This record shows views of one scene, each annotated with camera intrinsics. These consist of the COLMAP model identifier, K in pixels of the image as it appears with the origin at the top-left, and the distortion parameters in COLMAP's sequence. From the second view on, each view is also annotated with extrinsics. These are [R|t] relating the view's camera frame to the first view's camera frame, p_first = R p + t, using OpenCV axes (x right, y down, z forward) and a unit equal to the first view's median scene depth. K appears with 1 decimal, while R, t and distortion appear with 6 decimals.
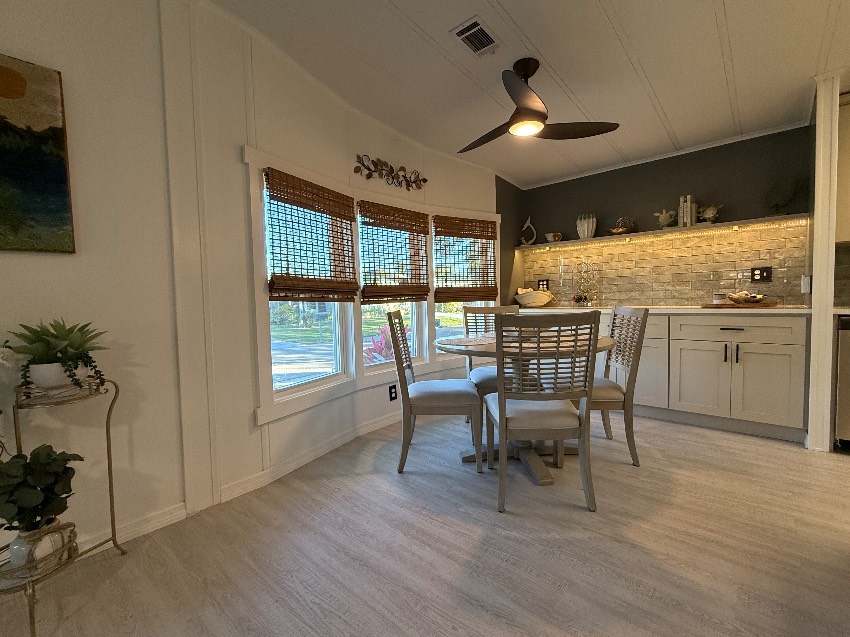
lens RADIAL K [[382.3, 0, 425.4], [0, 382.3, 318.6], [0, 0, 1]] dist [0.000310, -0.000003]
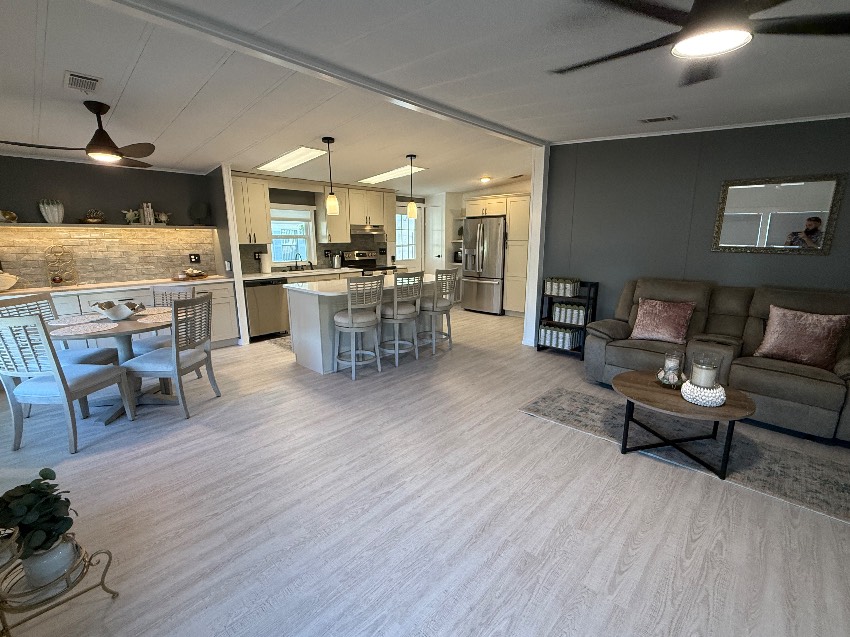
lens RADIAL K [[382.3, 0, 425.4], [0, 382.3, 318.6], [0, 0, 1]] dist [0.000310, -0.000003]
pose [[0.031759, -0.181117, 0.982949, -0.803199], [0.058094, 0.982117, 0.179087, -0.097439], [-0.997806, 0.051416, 0.041713, -0.076355]]
